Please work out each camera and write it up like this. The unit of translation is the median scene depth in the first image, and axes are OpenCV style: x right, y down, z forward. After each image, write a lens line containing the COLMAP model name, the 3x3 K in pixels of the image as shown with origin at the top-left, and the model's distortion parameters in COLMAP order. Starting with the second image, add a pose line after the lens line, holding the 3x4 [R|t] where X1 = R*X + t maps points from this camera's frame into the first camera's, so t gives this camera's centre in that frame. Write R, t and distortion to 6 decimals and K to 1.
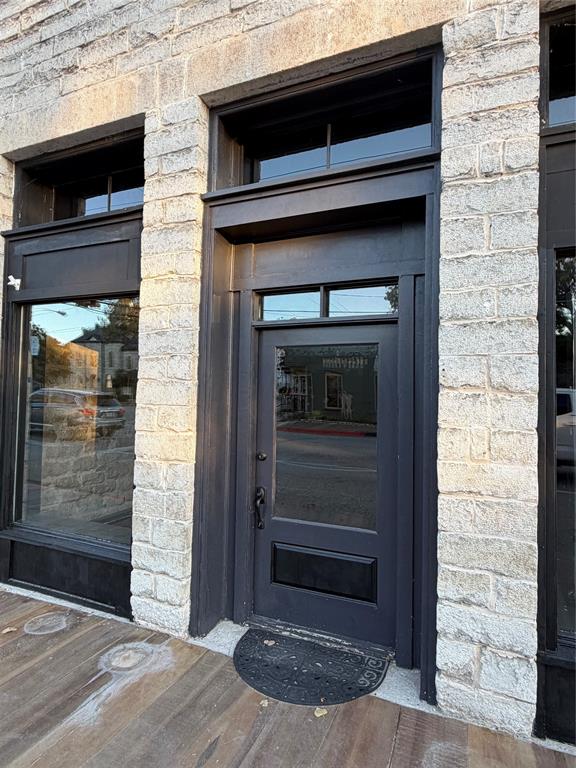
lens RADIAL K [[448.5, 0, 287.3], [0, 448.5, 379.3], [0, 0, 1]] dist [-0.000181, -0.000558]
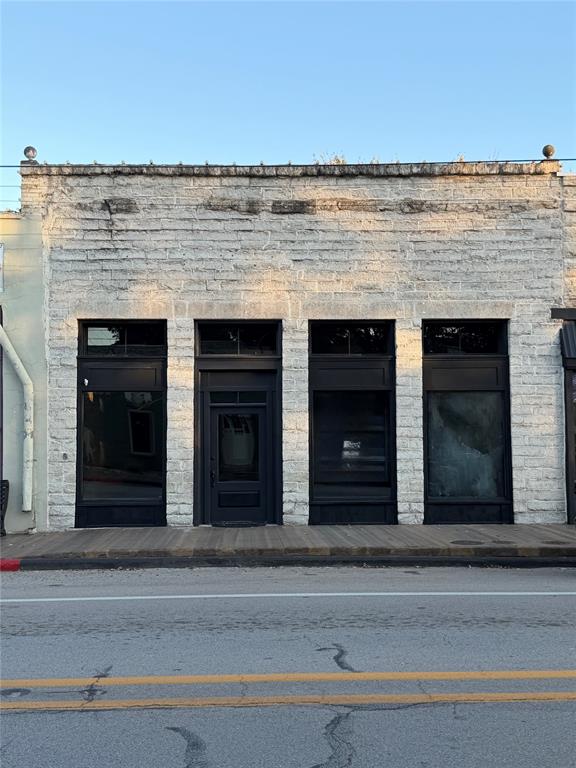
lens RADIAL K [[899.1, 0, 288.9], [0, 899.1, 387.5], [0, 0, 1]] dist [0.086633, 0.000000]
pose [[0.892248, 0.007303, 0.451487, -2.677519], [0.007424, 0.999497, -0.030839, -0.091157], [-0.451485, 0.030867, 0.891744, -5.062421]]
